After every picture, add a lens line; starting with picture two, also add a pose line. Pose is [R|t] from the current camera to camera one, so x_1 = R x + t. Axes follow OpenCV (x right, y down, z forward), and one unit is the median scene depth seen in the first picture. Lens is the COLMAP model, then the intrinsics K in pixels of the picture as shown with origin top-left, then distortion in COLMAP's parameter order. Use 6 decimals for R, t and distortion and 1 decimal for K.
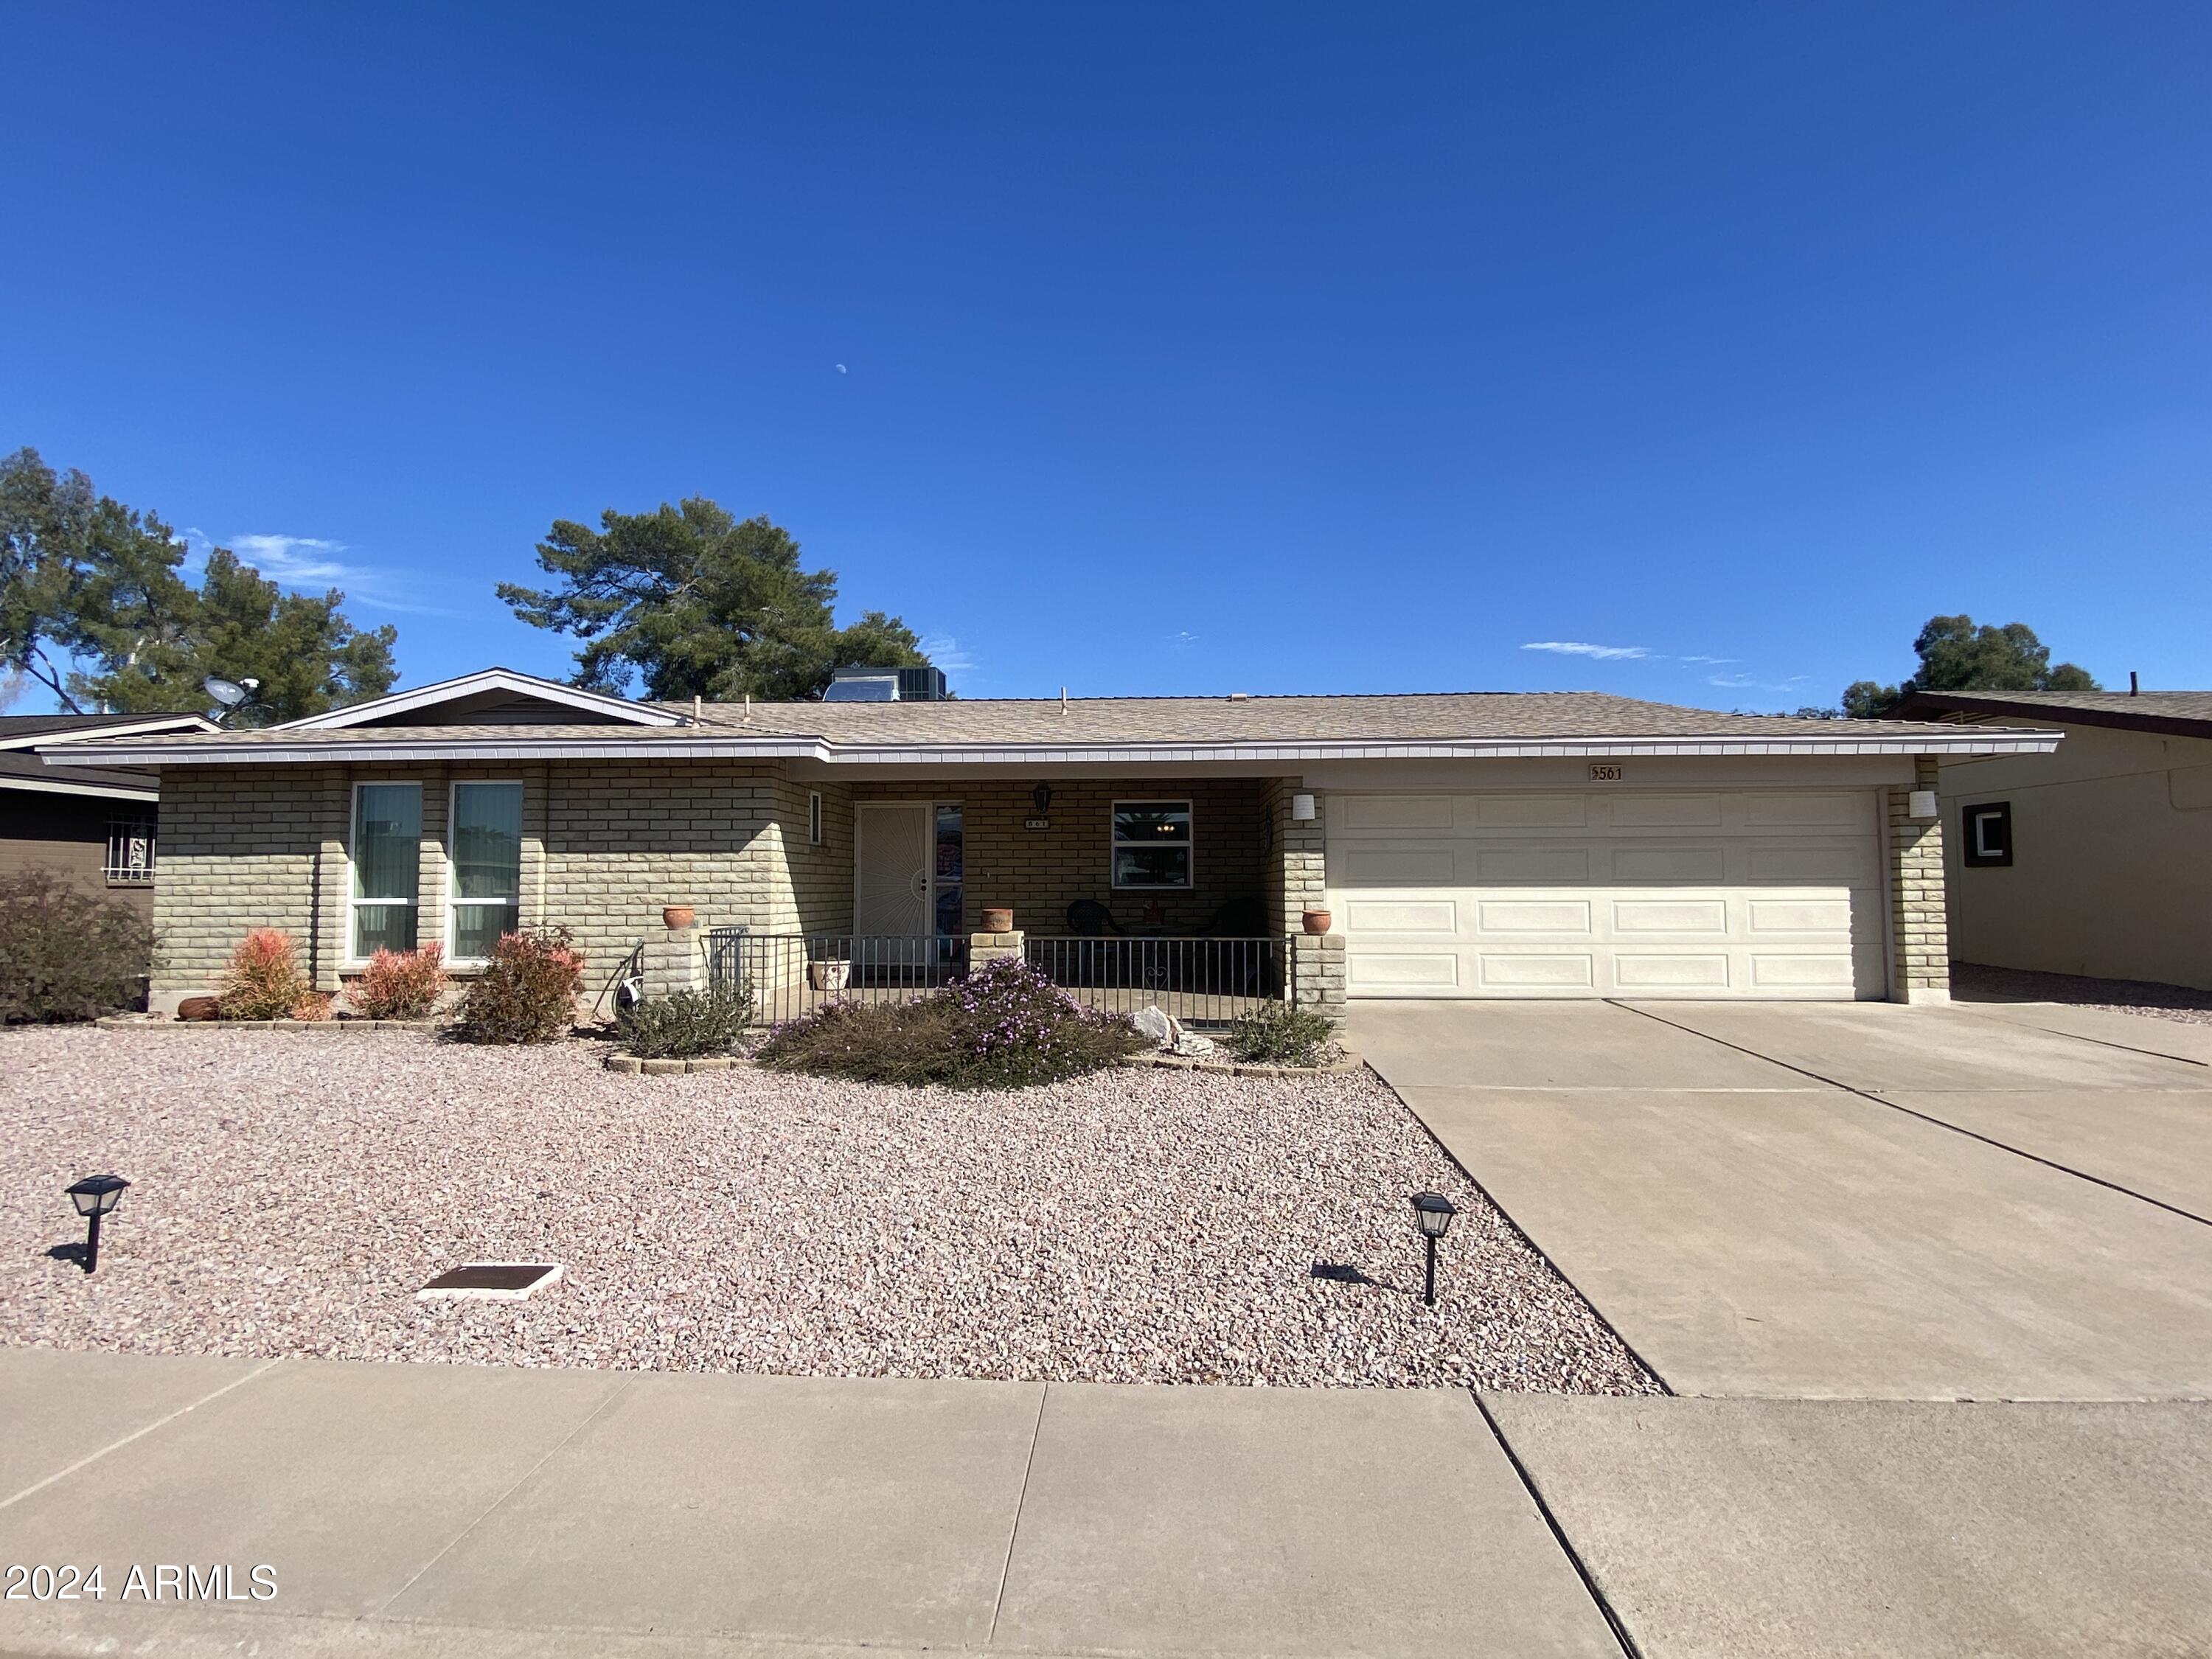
lens RADIAL K [[1092.1, 0, 1108.9], [0, 1092.1, 825.8], [0, 0, 1]] dist [0.005243, -0.002942]
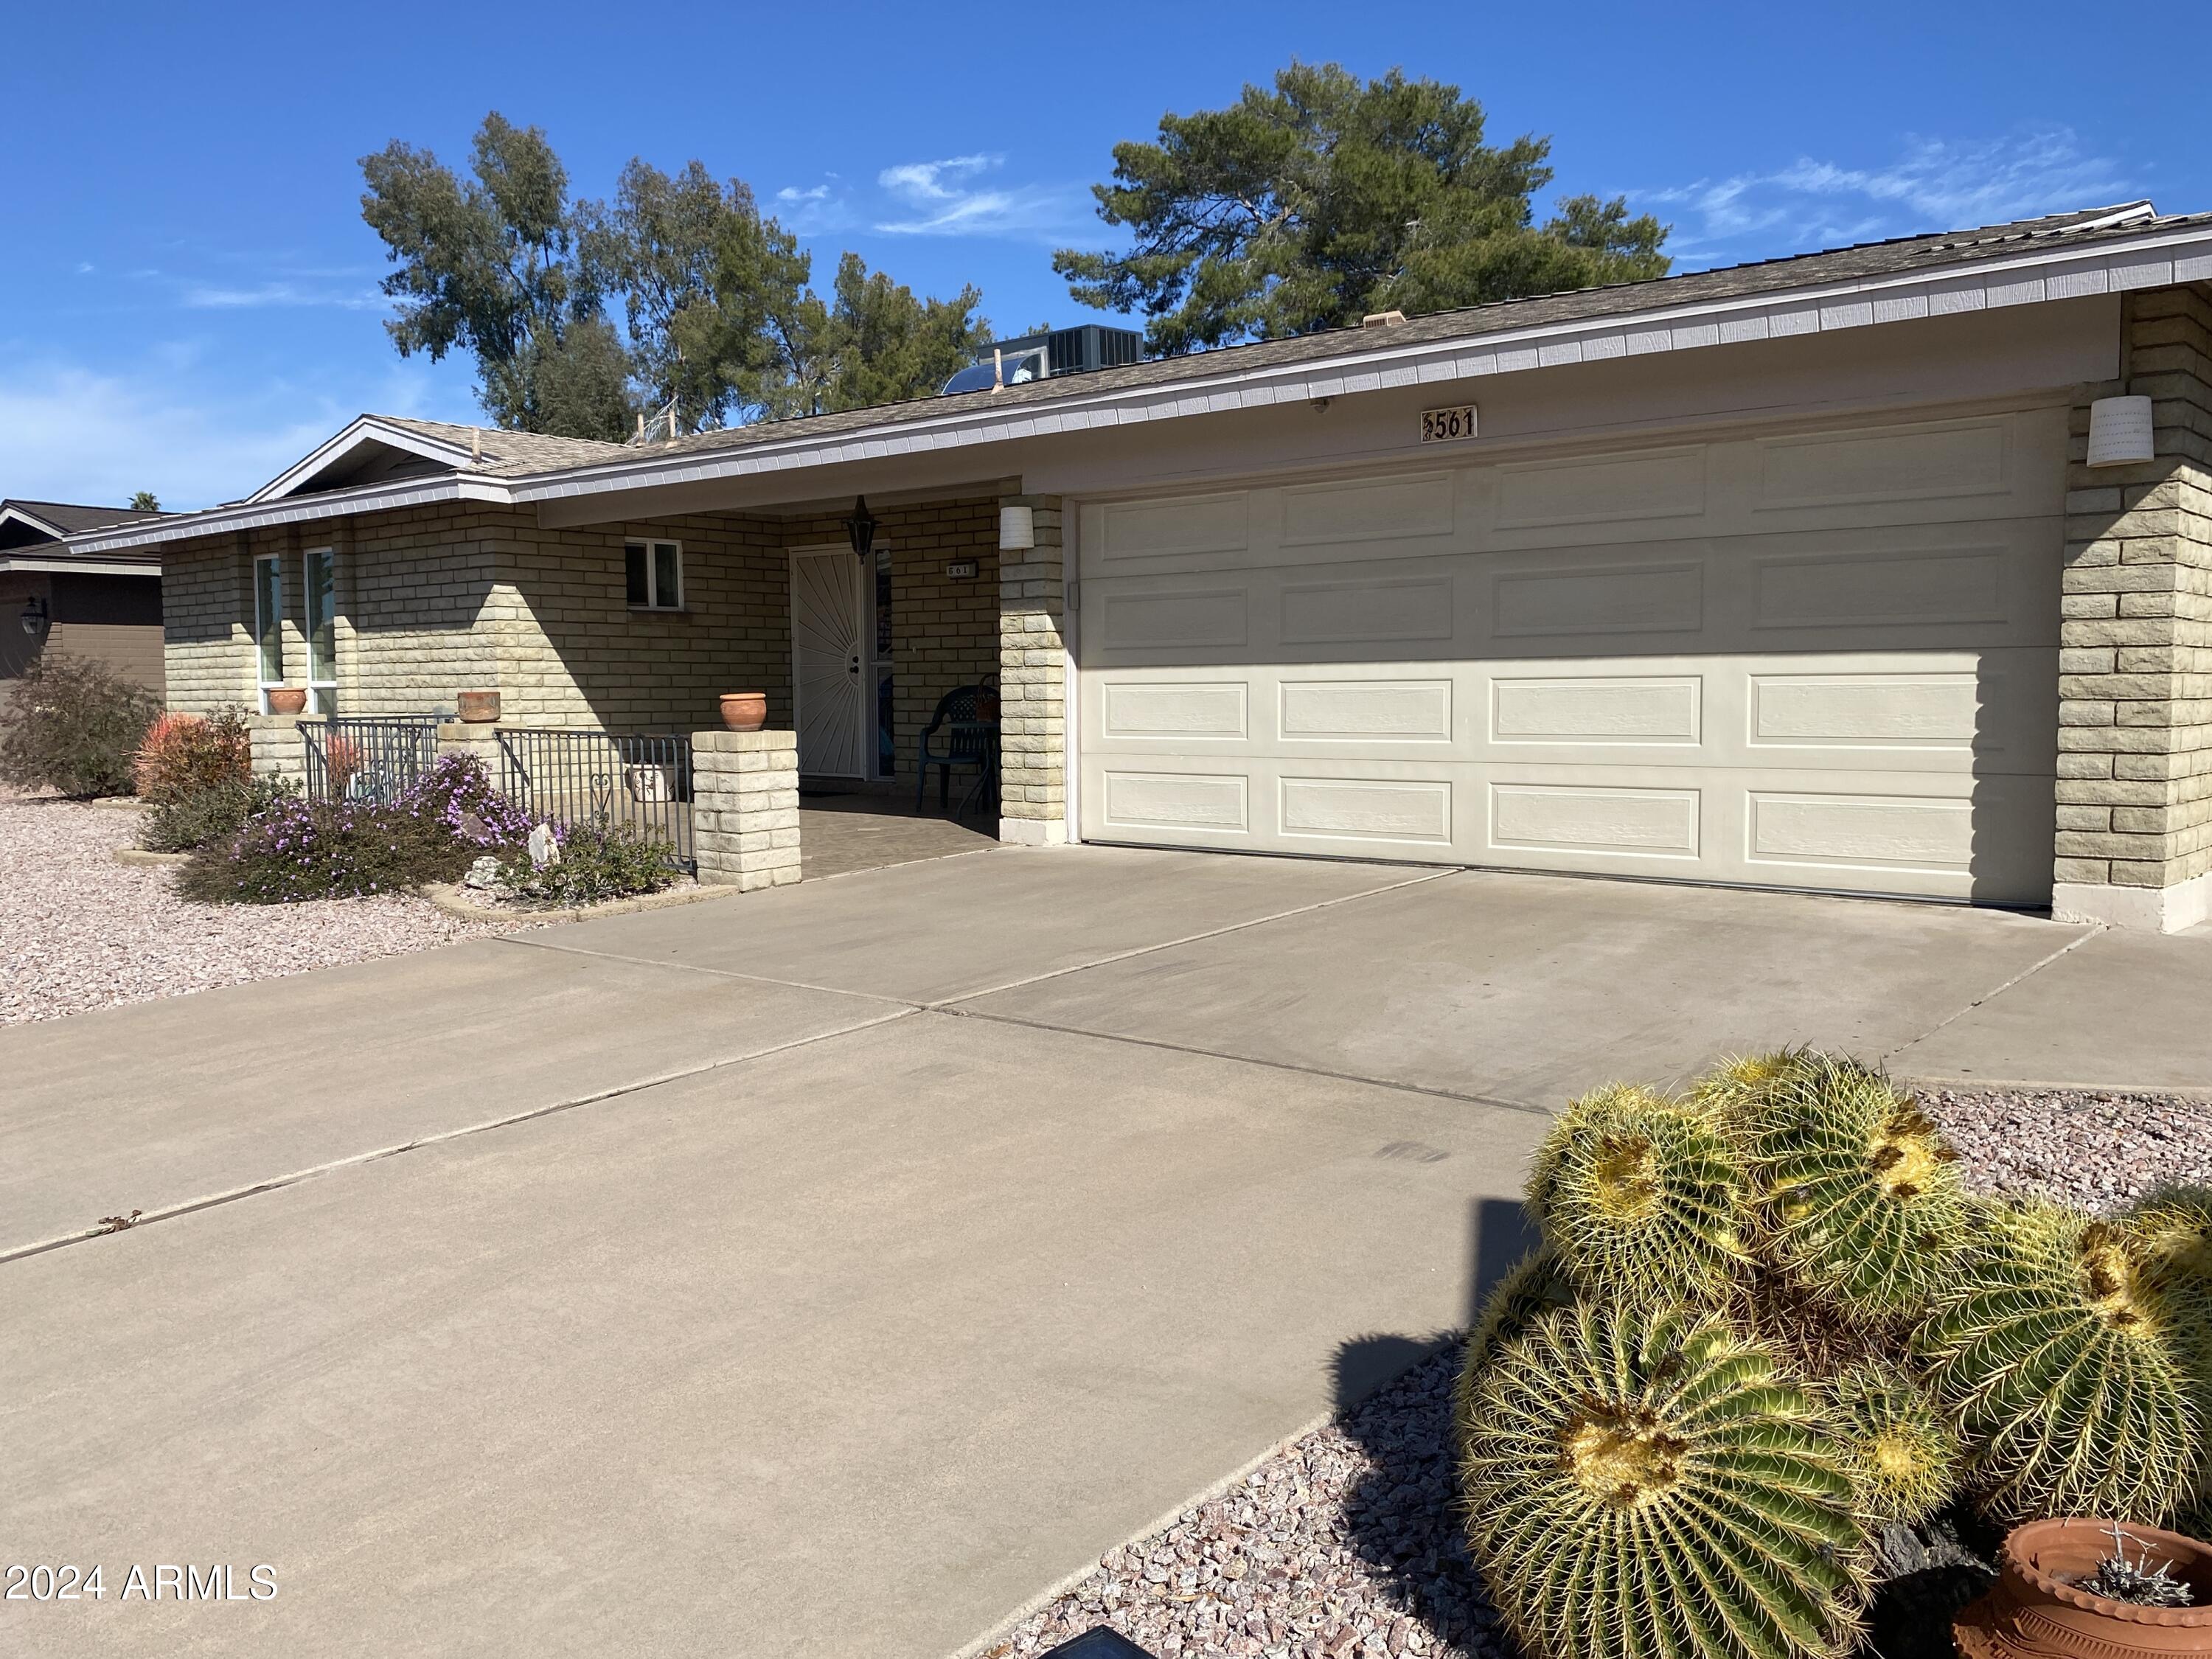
lens RADIAL K [[1787.6, 0, 1105.0], [0, 1787.6, 826.0], [0, 0, 1]] dist [0.045134, -0.006876]
pose [[0.791488, 0.044582, -0.609556, 0.813440], [0.039502, 0.991519, 0.123810, 0.025448], [0.609906, -0.122073, 0.783015, 0.223195]]
